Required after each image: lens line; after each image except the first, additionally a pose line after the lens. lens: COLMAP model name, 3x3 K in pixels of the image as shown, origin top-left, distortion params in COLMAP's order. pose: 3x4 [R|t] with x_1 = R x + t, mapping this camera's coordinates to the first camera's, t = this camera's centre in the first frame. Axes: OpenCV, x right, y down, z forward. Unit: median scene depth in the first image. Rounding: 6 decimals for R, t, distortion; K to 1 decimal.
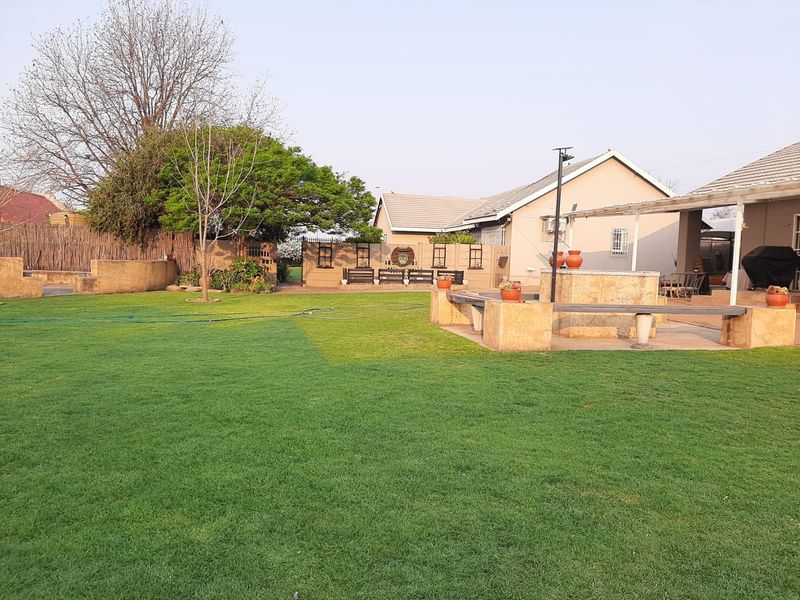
lens RADIAL K [[636.4, 0, 400.6], [0, 636.4, 306.4], [0, 0, 1]] dist [0.058230, -0.133899]
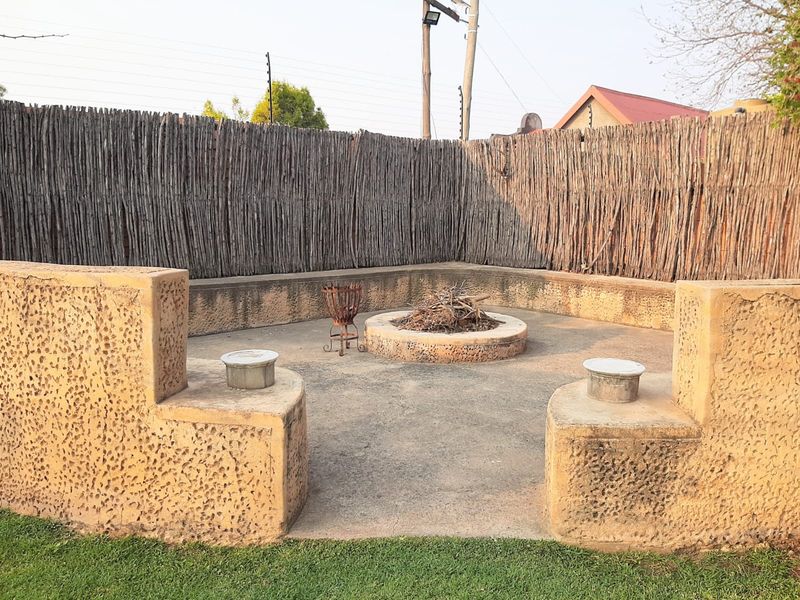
lens RADIAL K [[636.4, 0, 400.6], [0, 636.4, 306.4], [0, 0, 1]] dist [0.058230, -0.133899]
pose [[0.477840, 0.103454, -0.872334, -0.339535], [-0.045936, 0.994625, 0.092795, -0.067300], [0.877245, -0.004270, 0.480024, 0.763532]]
